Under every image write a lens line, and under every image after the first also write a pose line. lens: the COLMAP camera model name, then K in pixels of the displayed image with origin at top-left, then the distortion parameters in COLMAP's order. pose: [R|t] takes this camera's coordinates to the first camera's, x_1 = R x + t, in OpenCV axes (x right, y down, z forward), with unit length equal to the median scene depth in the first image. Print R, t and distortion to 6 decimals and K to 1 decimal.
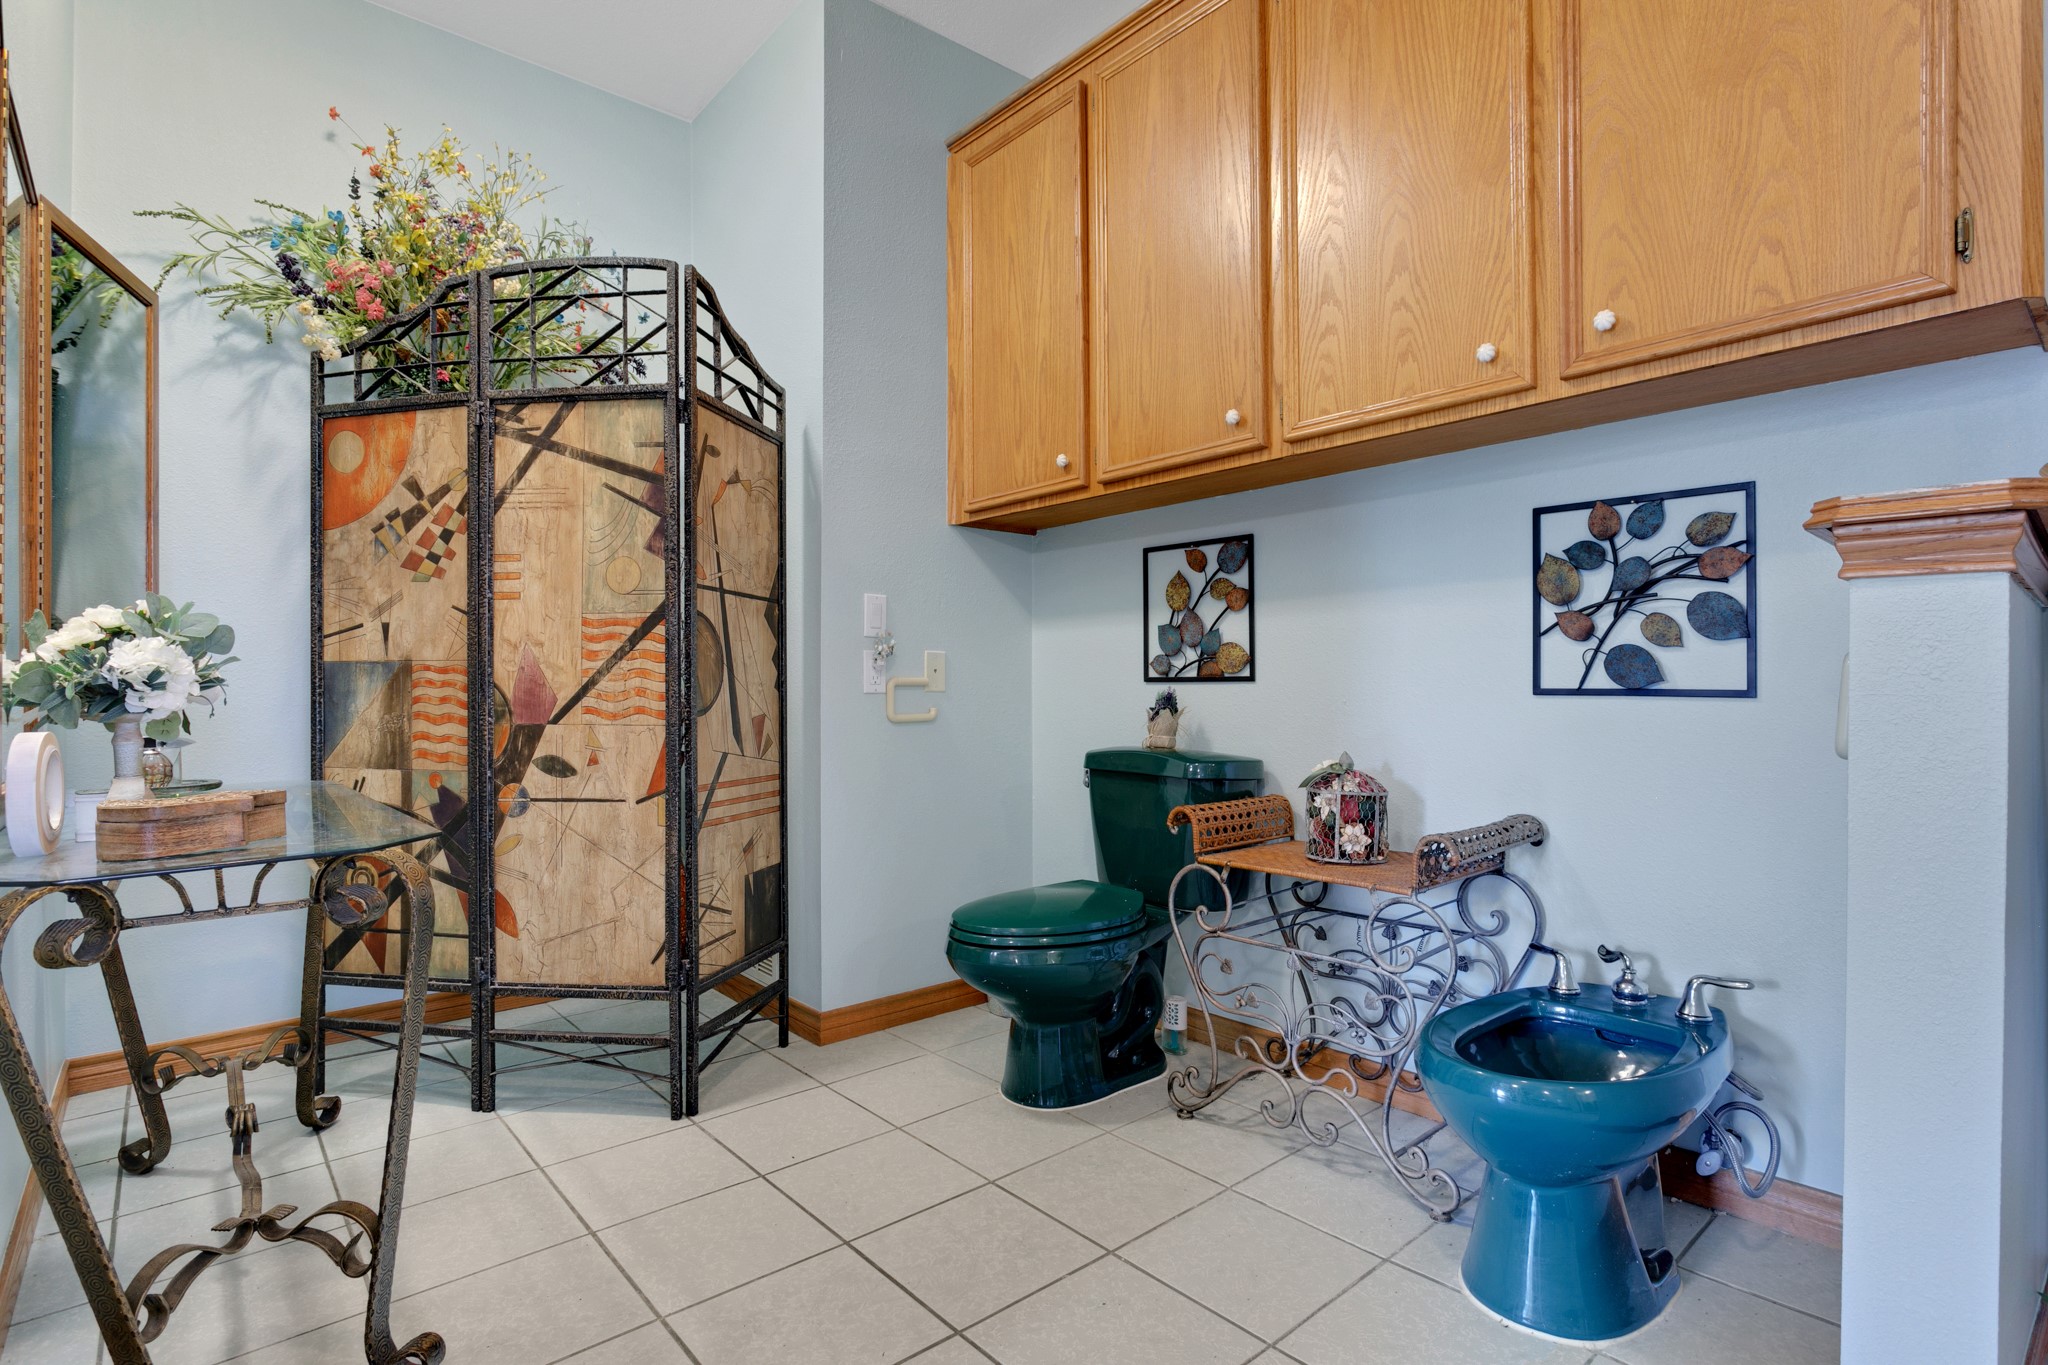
lens RADIAL K [[1002.1, 0, 1025.1], [0, 1002.1, 700.7], [0, 0, 1]] dist [-0.004294, -0.000455]
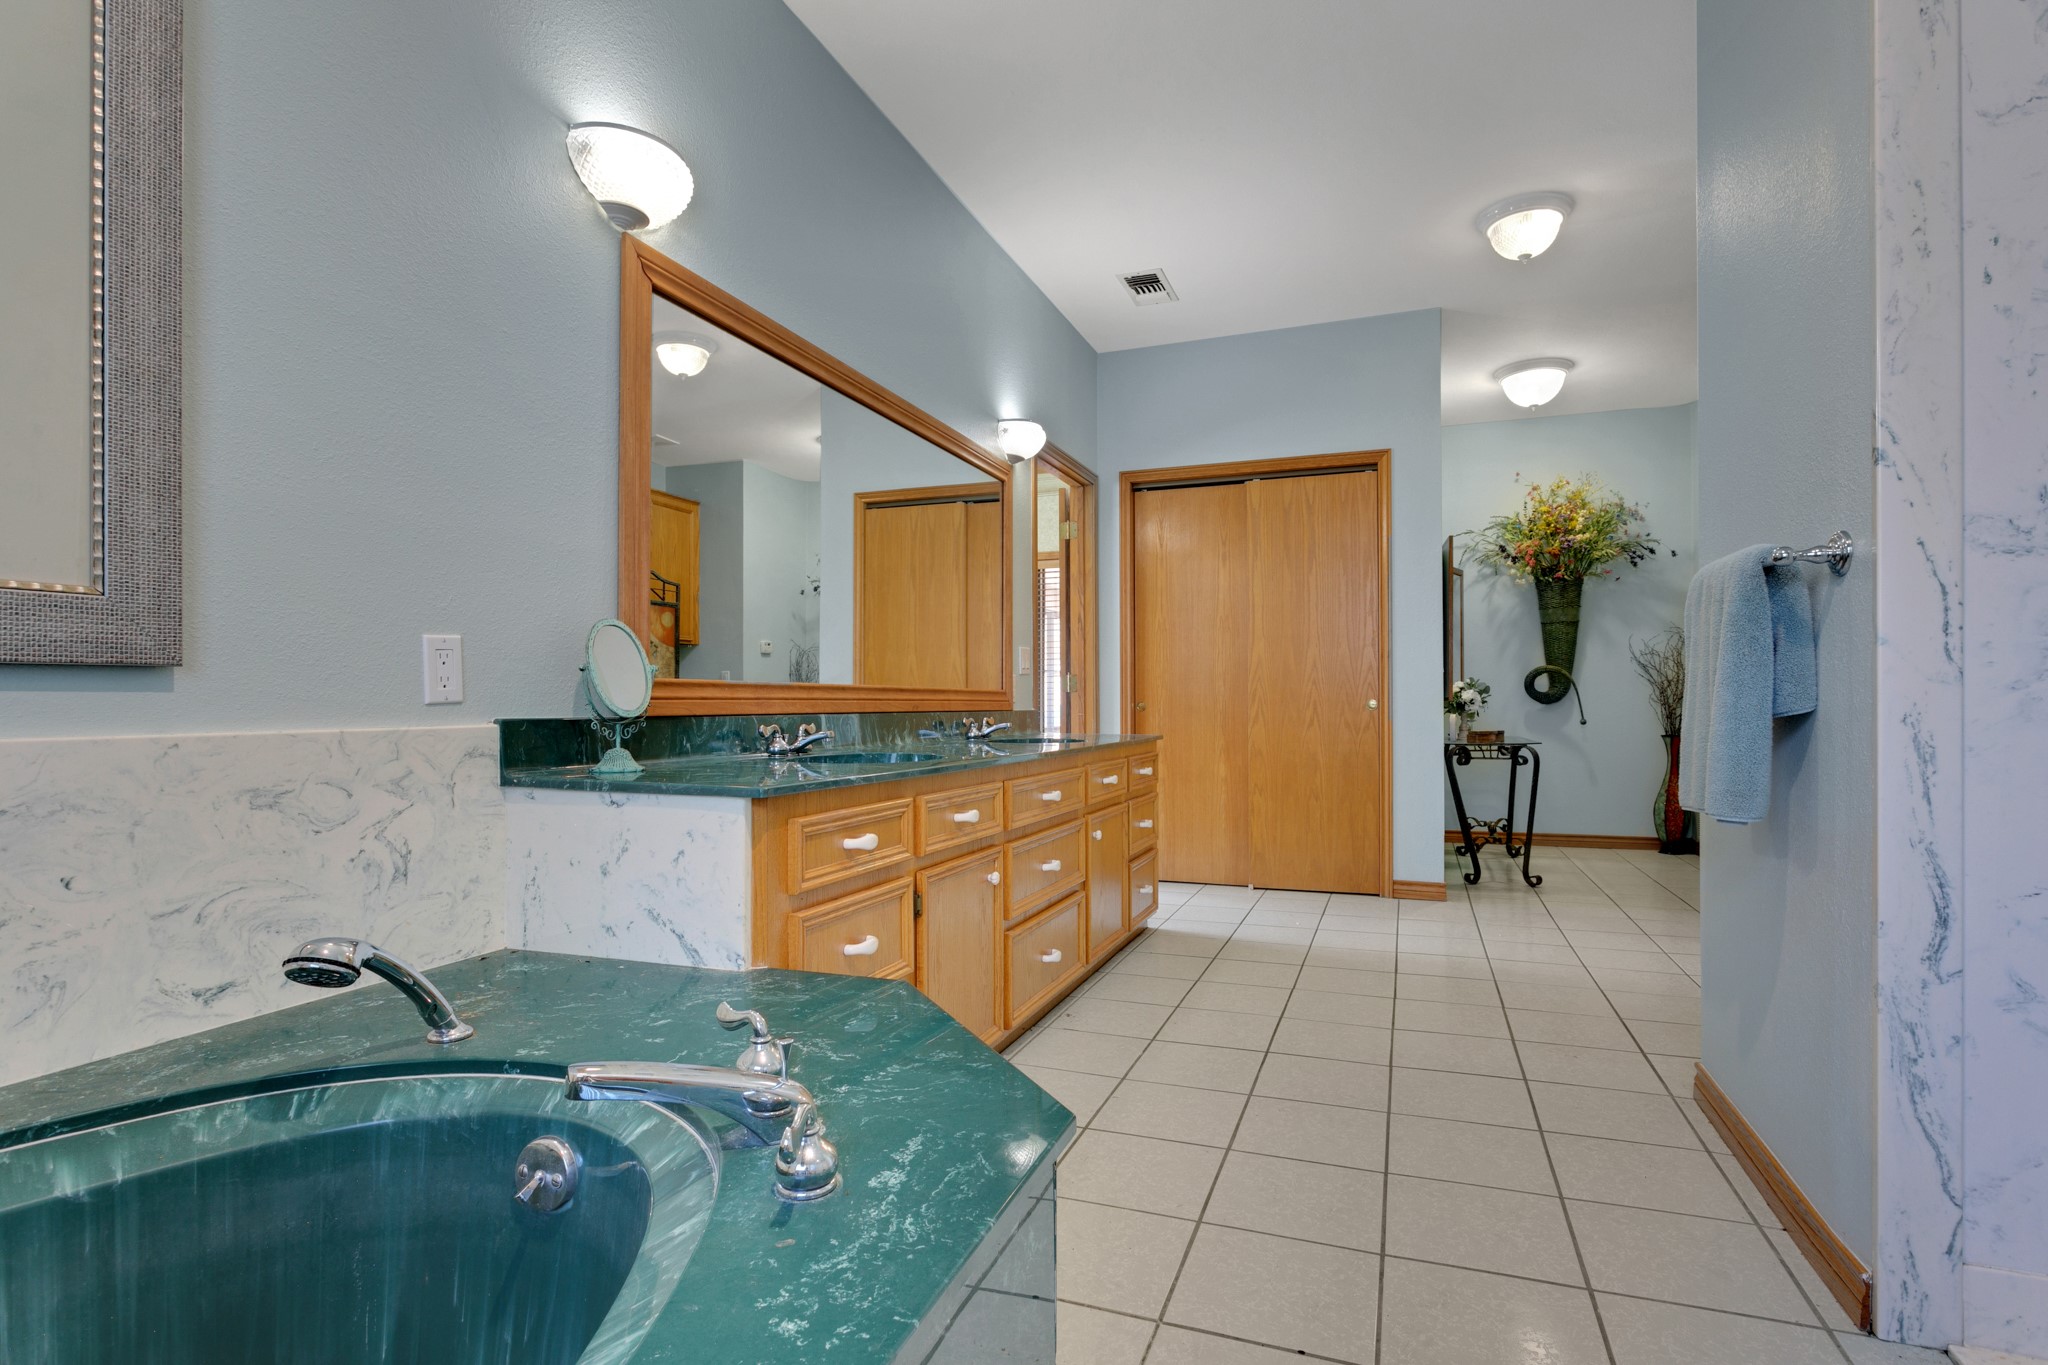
lens RADIAL K [[1002.1, 0, 1026.4], [0, 1002.1, 696.0], [0, 0, 1]] dist [-0.004294, -0.000455]
pose [[0.482039, 0.000225, -0.876150, 1.470004], [-0.003630, 0.999992, -0.001741, -0.027640], [0.876142, 0.004020, 0.482036, -2.077606]]
